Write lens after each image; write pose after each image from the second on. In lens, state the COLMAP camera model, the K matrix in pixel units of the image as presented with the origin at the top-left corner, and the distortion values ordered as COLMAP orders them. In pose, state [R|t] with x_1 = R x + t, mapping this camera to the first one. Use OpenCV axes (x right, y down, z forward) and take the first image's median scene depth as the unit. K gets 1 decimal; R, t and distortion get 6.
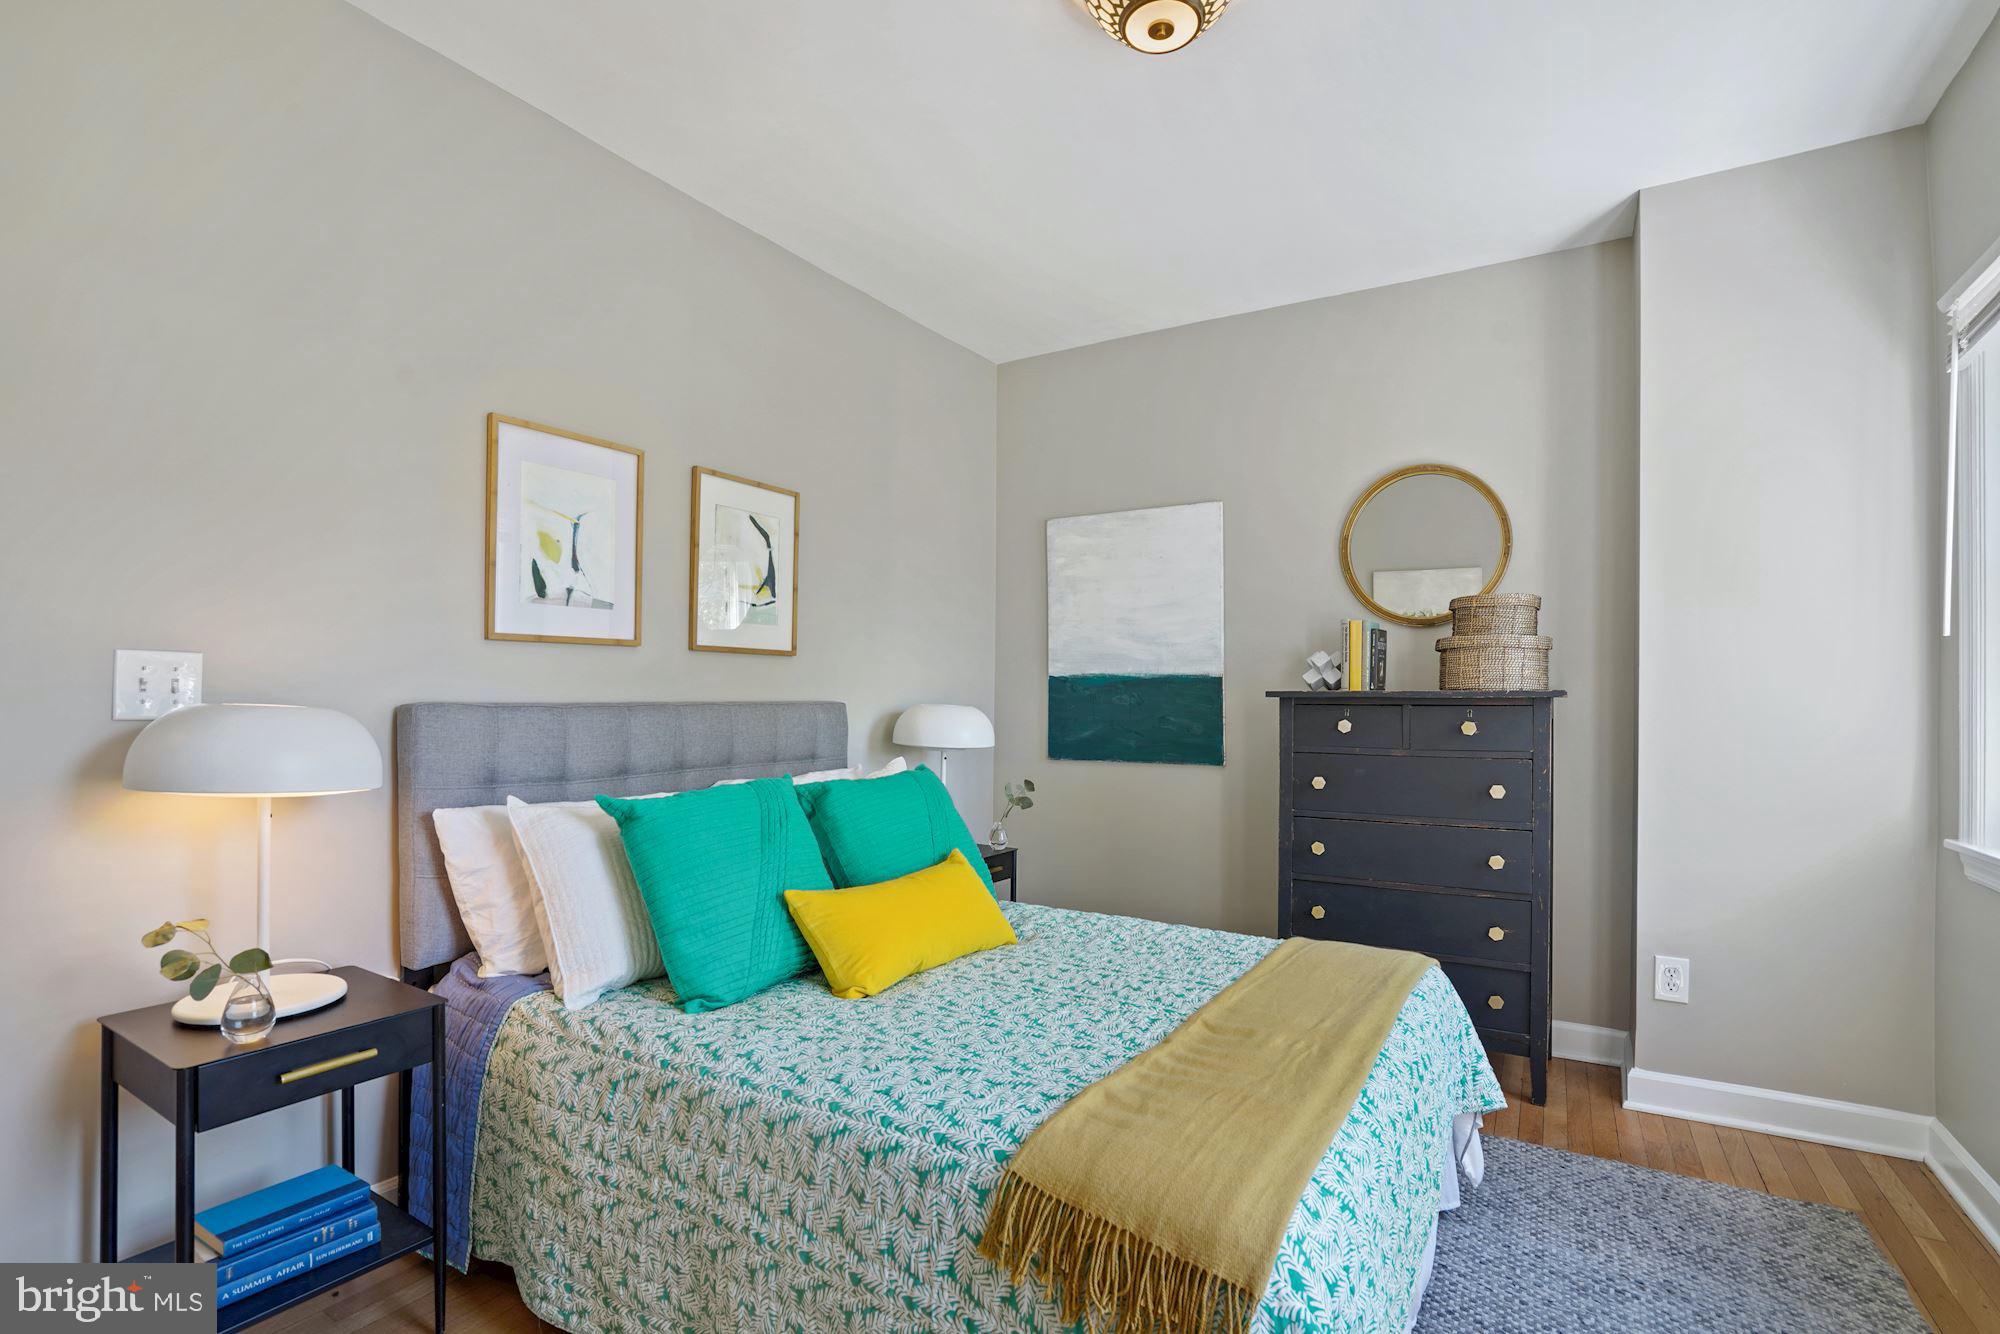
lens RADIAL K [[929.1, 0, 992.4], [0, 929.1, 668.6], [0, 0, 1]] dist [-0.042159, 0.014931]
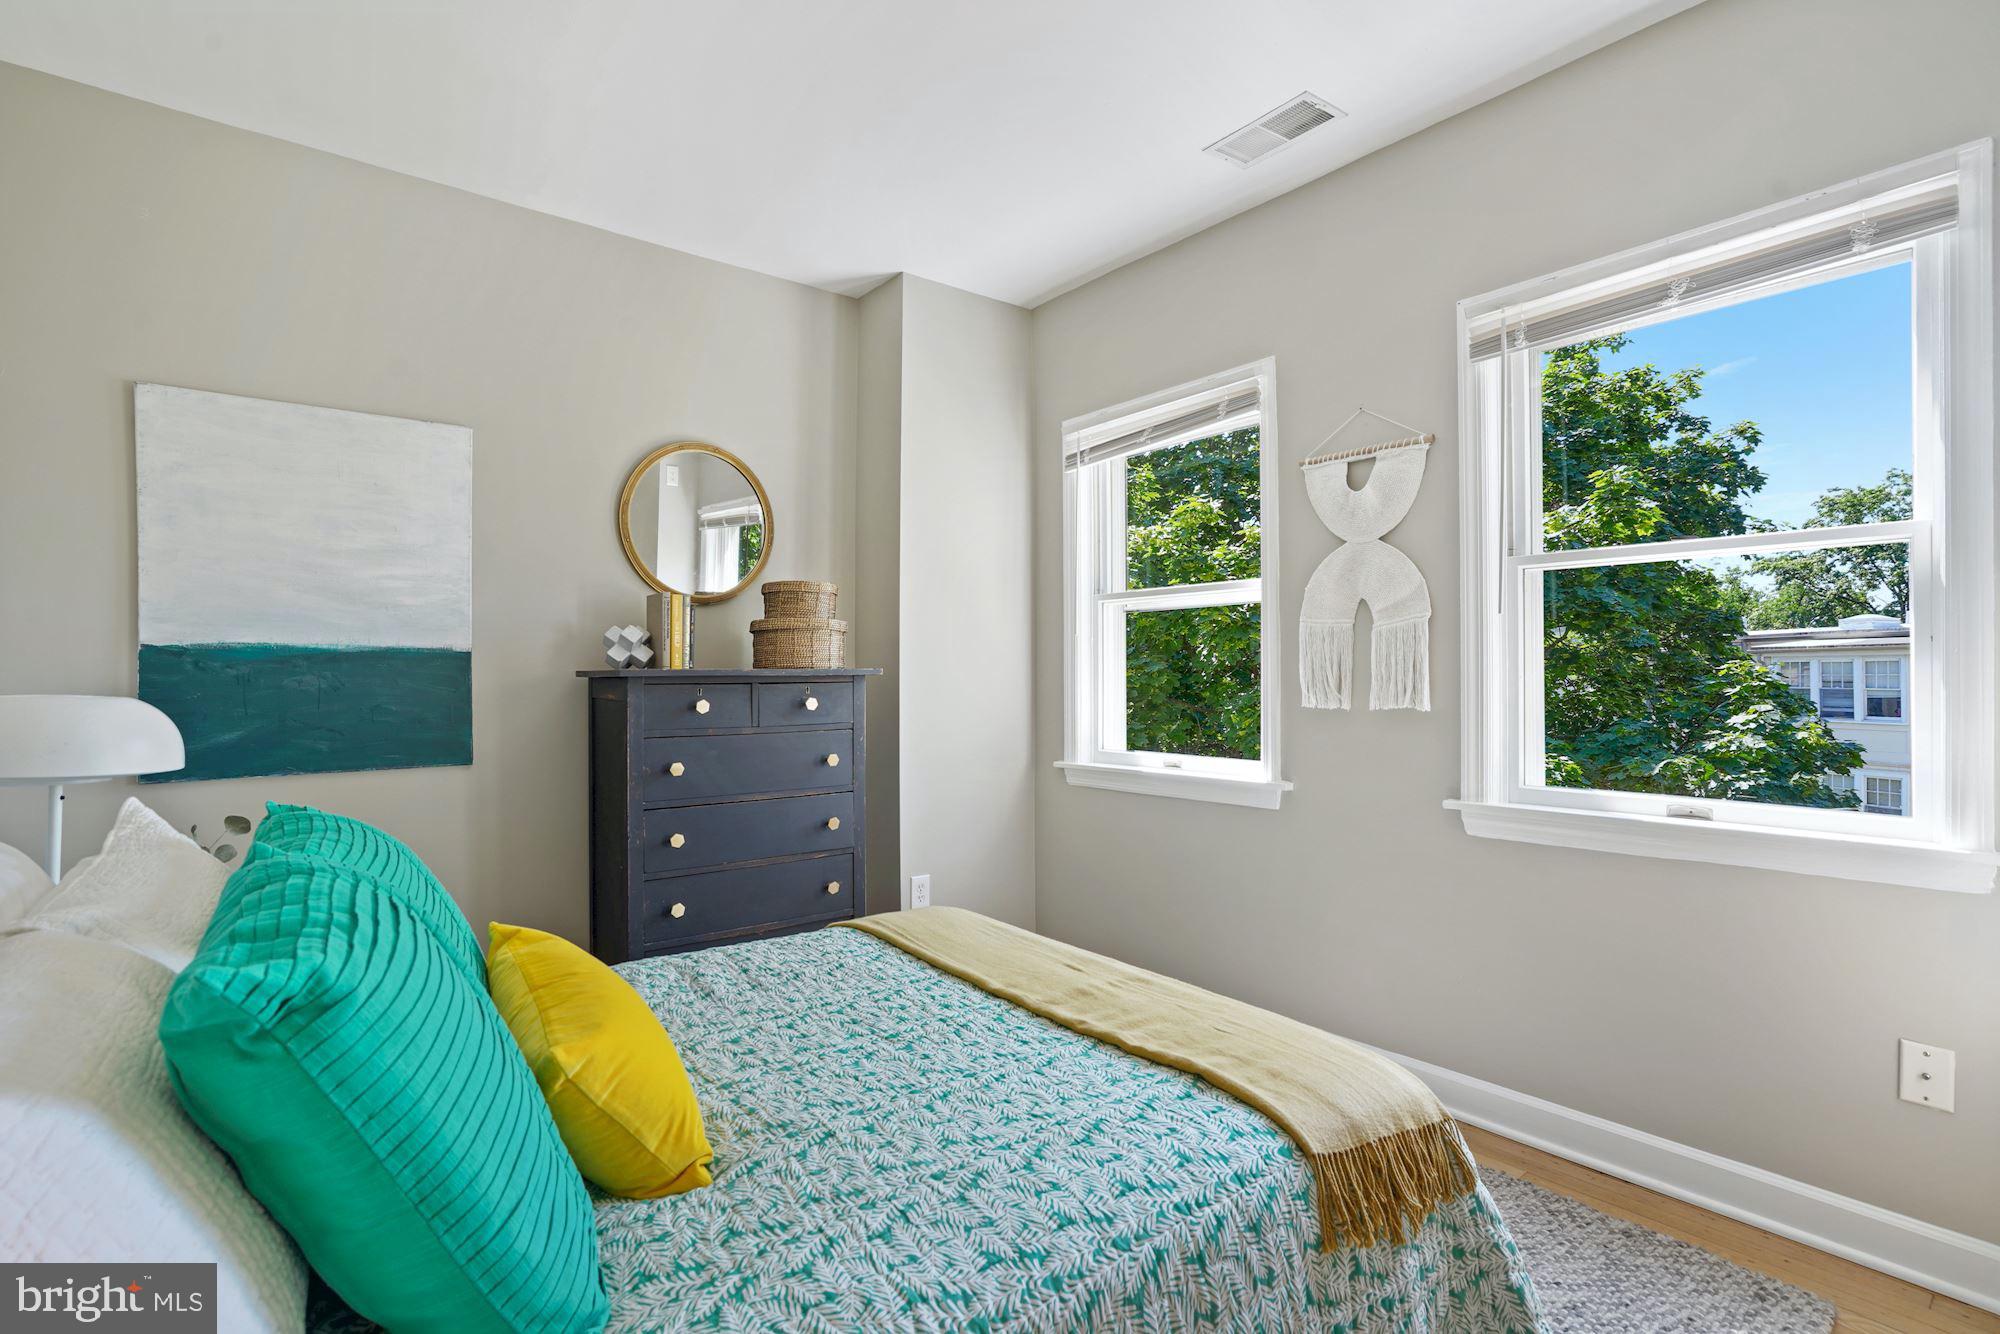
lens RADIAL K [[929.1, 0, 992.4], [0, 929.1, 668.6], [0, 0, 1]] dist [-0.042159, 0.014931]
pose [[0.349799, 0.003301, 0.936819, -0.361994], [-0.019748, 0.999798, 0.003851, 0.012844], [-0.936617, -0.019848, 0.349794, 0.355320]]
